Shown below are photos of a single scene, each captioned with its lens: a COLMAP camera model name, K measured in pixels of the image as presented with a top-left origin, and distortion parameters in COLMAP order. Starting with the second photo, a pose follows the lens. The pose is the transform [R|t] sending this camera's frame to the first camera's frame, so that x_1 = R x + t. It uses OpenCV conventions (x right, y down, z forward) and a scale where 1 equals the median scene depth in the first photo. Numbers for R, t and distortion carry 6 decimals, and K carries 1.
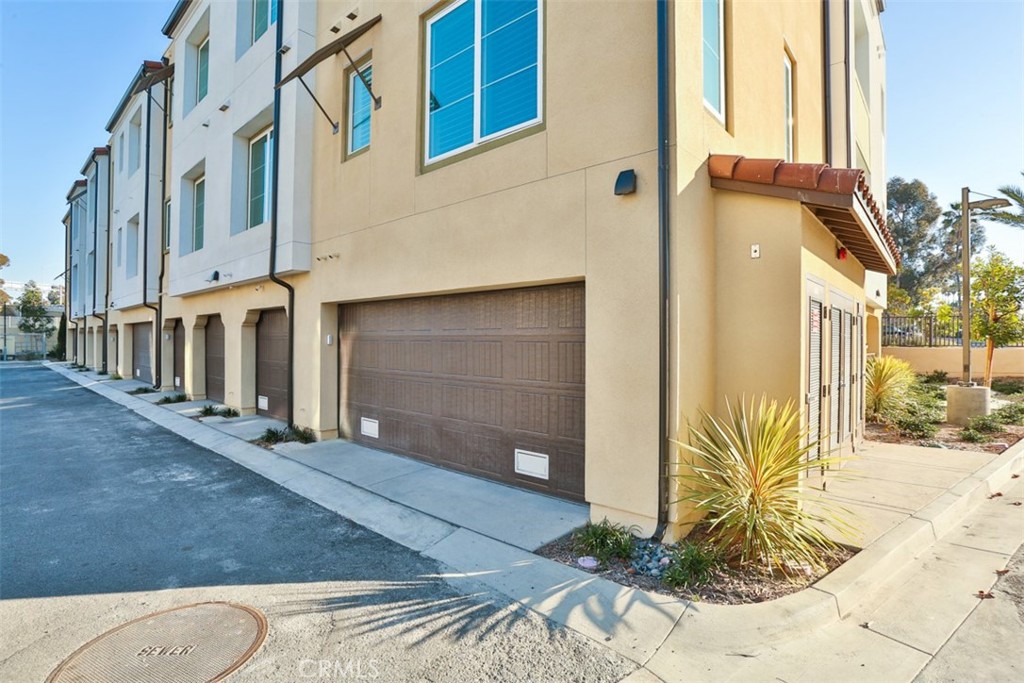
lens RADIAL K [[495.3, 0, 518.9], [0, 495.3, 336.9], [0, 0, 1]] dist [-0.078993, 0.035831]
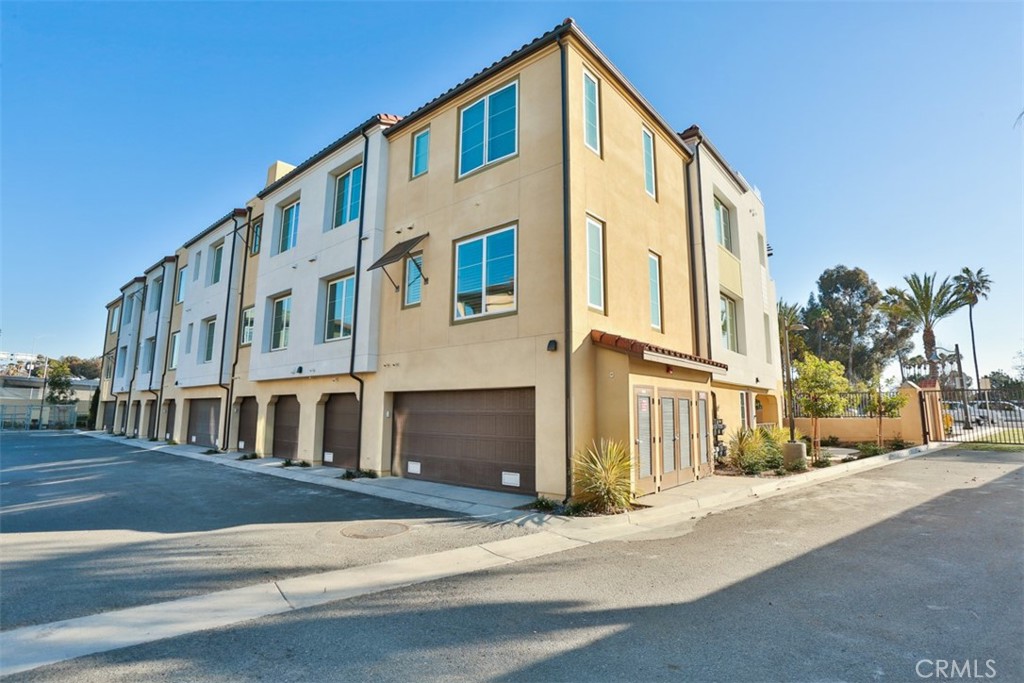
lens RADIAL K [[495.3, 0, 518.9], [0, 495.3, 336.9], [0, 0, 1]] dist [-0.078993, 0.035831]
pose [[0.999433, 0.005388, 0.033226, -0.005968], [-0.000443, 0.989126, -0.147072, -0.007058], [-0.033657, 0.146974, 0.988568, -0.581488]]
